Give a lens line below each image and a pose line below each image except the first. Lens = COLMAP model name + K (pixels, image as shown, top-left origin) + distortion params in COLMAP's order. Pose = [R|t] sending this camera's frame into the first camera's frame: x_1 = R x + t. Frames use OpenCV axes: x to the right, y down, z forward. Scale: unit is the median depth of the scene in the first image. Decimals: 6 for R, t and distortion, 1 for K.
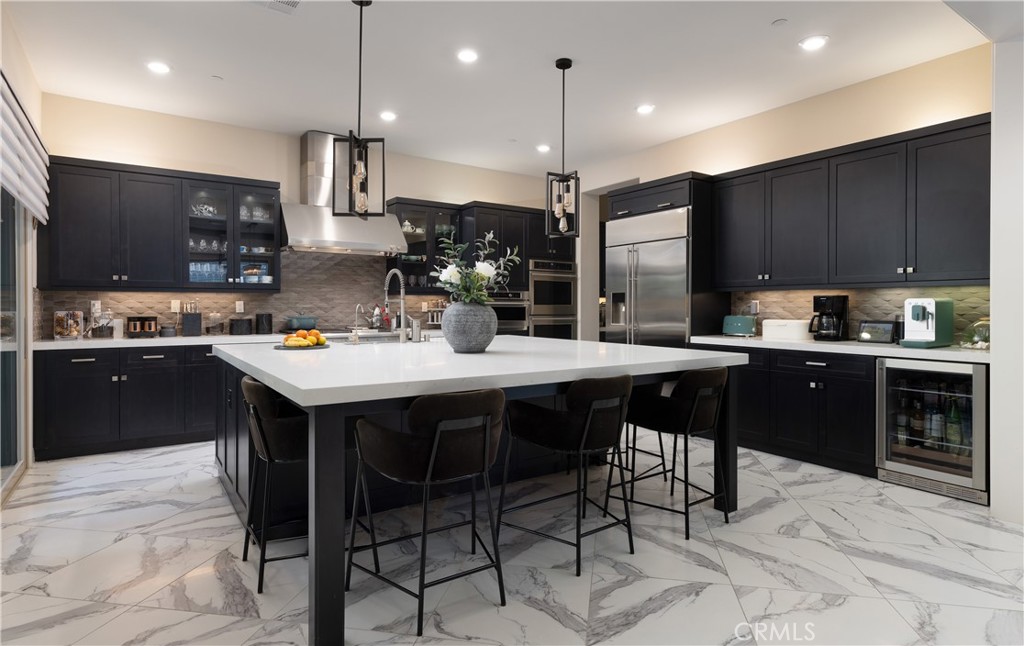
lens RADIAL K [[540.0, 0, 511.4], [0, 540.0, 313.9], [0, 0, 1]] dist [-0.000007, 0.000171]
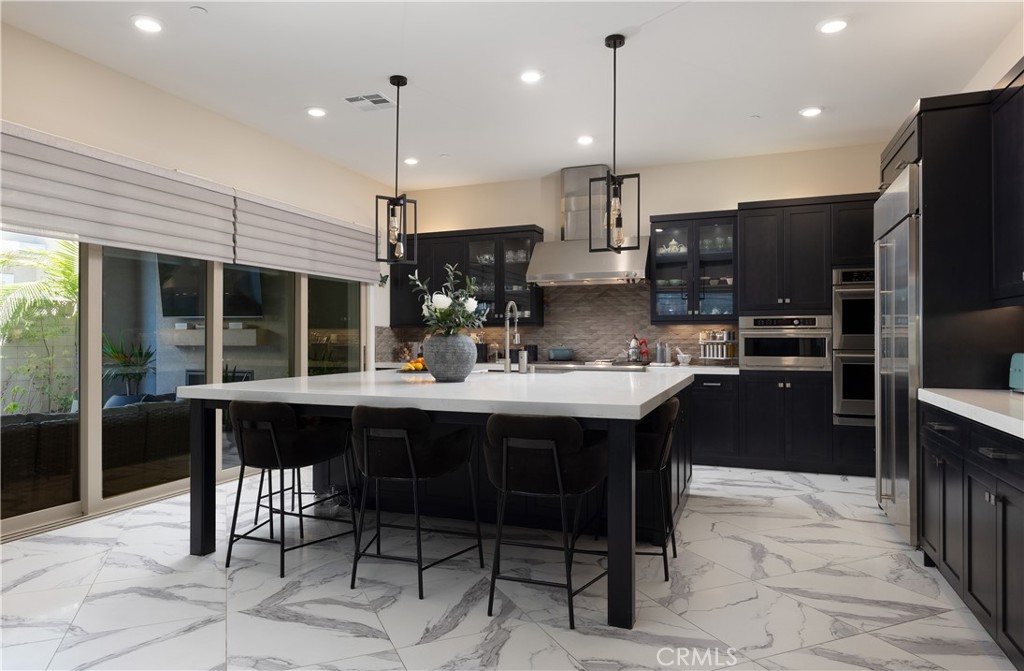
lens RADIAL K [[635.1, 0, 511.4], [0, 635.1, 338.3], [0, 0, 1]] dist [0.000033, -0.000103]
pose [[0.561011, -0.004509, -0.827796, 0.568944], [-0.009263, 0.999888, -0.011724, 0.001526], [0.827756, 0.014245, 0.560907, 0.233719]]
